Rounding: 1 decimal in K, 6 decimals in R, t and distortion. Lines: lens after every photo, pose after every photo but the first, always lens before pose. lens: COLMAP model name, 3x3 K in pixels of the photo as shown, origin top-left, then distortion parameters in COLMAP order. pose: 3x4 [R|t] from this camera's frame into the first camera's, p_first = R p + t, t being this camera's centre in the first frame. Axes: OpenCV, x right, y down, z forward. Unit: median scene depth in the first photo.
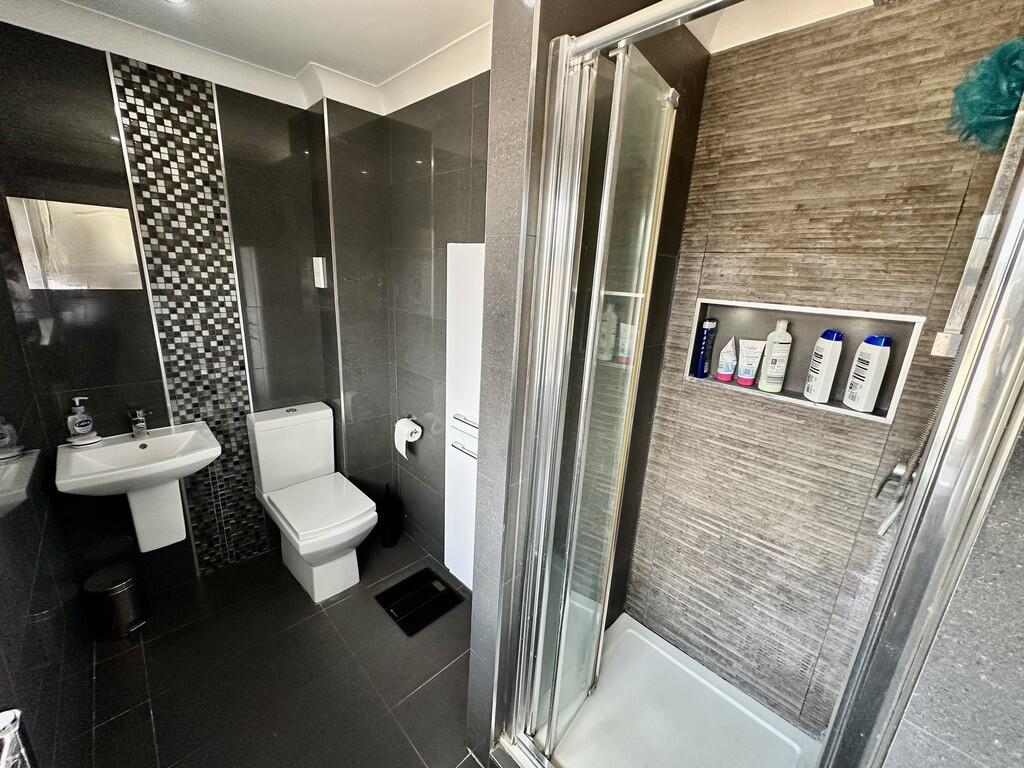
lens RADIAL K [[409.8, 0, 510.0], [0, 409.8, 381.7], [0, 0, 1]] dist [-0.000484, 0.000095]
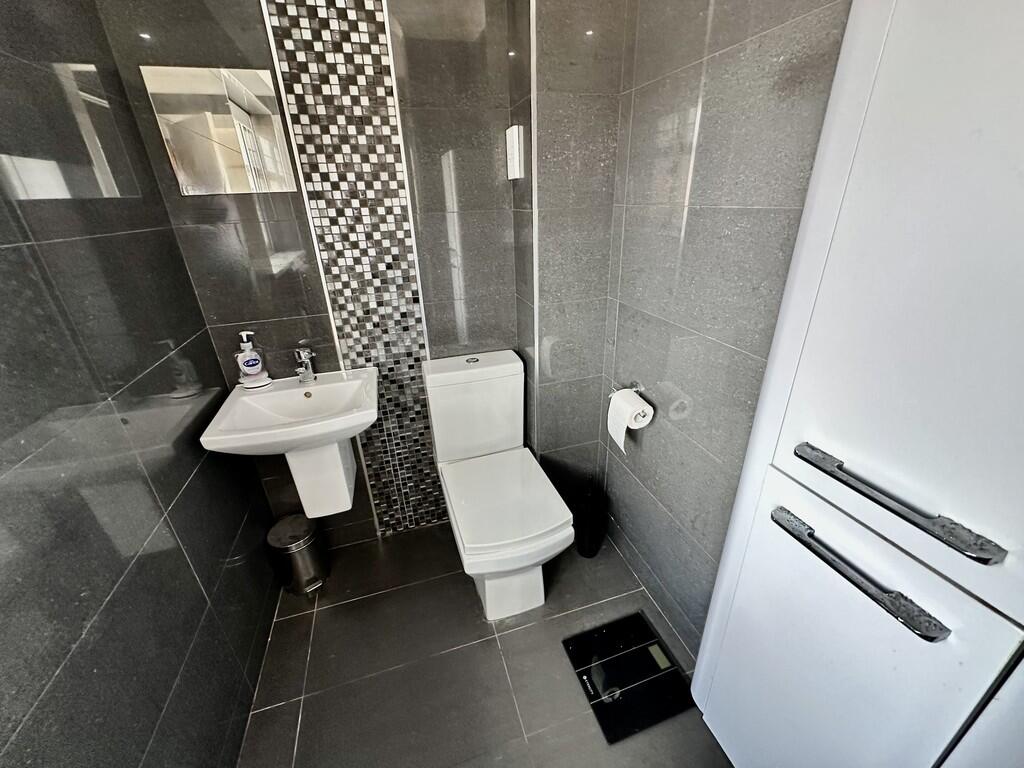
lens RADIAL K [[409.8, 0, 510.0], [0, 409.8, 381.7], [0, 0, 1]] dist [-0.000484, 0.000095]
pose [[0.883588, 0.111188, -0.454873, -0.150604], [-0.041351, 0.986133, 0.160725, -0.015571], [0.466435, -0.123205, 0.875933, 0.429070]]
